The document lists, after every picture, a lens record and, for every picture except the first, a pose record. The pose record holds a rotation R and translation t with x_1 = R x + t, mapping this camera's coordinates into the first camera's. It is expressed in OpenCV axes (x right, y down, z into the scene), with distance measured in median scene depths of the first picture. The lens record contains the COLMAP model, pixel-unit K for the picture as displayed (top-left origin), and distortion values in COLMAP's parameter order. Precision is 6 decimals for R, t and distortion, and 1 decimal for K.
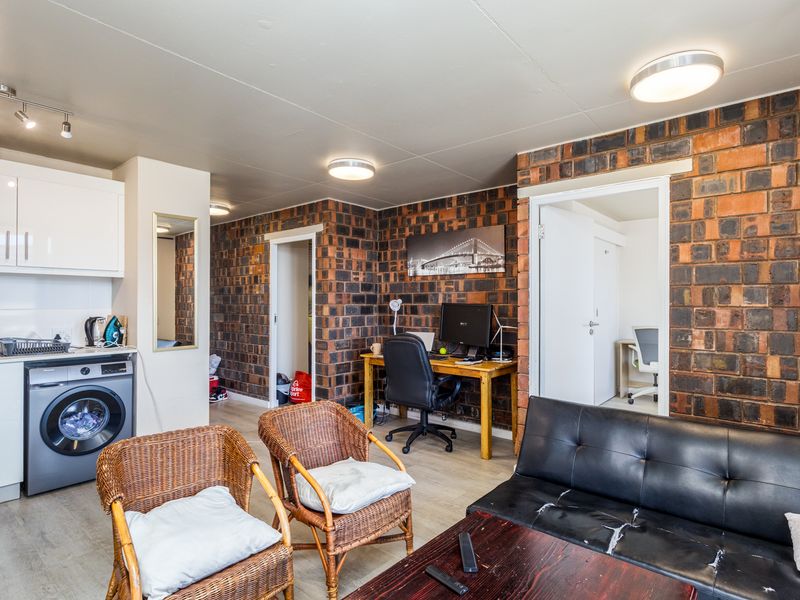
lens RADIAL K [[429.9, 0, 402.5], [0, 429.9, 301.6], [0, 0, 1]] dist [0.003834, -0.000319]
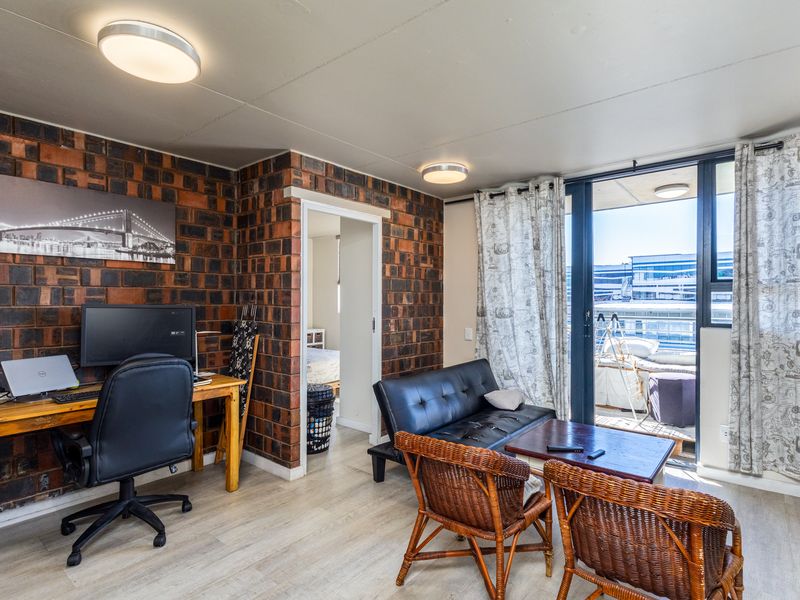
lens RADIAL K [[429.9, 0, 398.6], [0, 429.9, 301.3], [0, 0, 1]] dist [0.003834, -0.000319]
pose [[0.008596, -0.003214, 0.999958, -0.550122], [-0.001328, 0.999994, 0.003226, -0.003695], [-0.999962, -0.001355, 0.008592, 0.582615]]
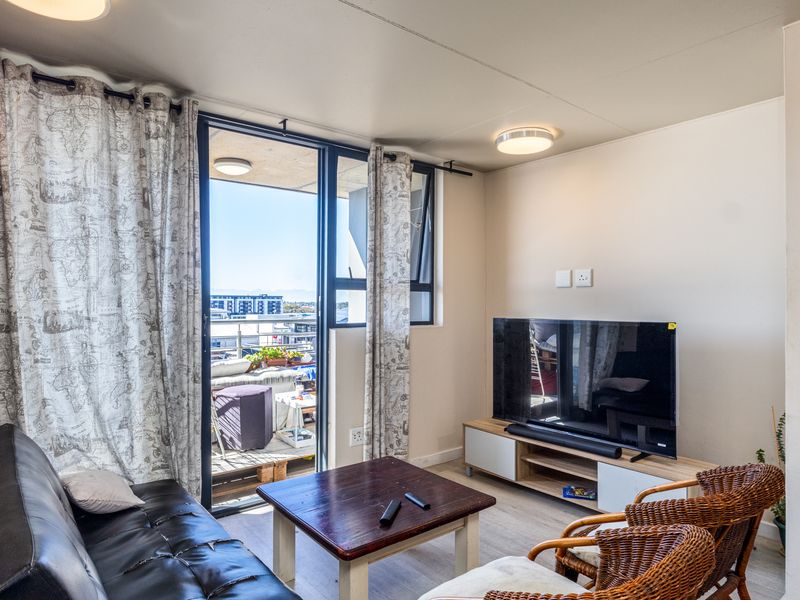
lens RADIAL K [[498.8, 0, 396.8], [0, 498.8, 296.0], [0, 0, 1]] dist [-0.023246, 0.004246]
pose [[-0.977266, -0.003547, 0.211988, 0.995178], [-0.006550, 0.999888, -0.013466, 0.012384], [-0.211917, -0.014548, -0.977179, 1.324527]]
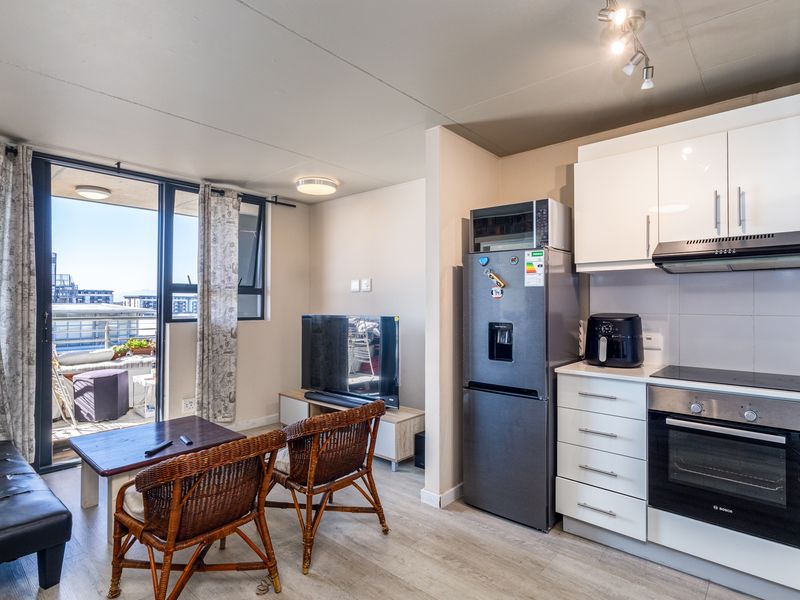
lens RADIAL K [[429.9, 0, 398.5], [0, 429.9, 296.9], [0, 0, 1]] dist [0.003834, -0.000319]
pose [[-0.999195, -0.007000, 0.039492, 0.211092], [-0.007620, 0.999850, -0.015573, 0.007470], [-0.039377, -0.015862, -0.999099, 1.707110]]
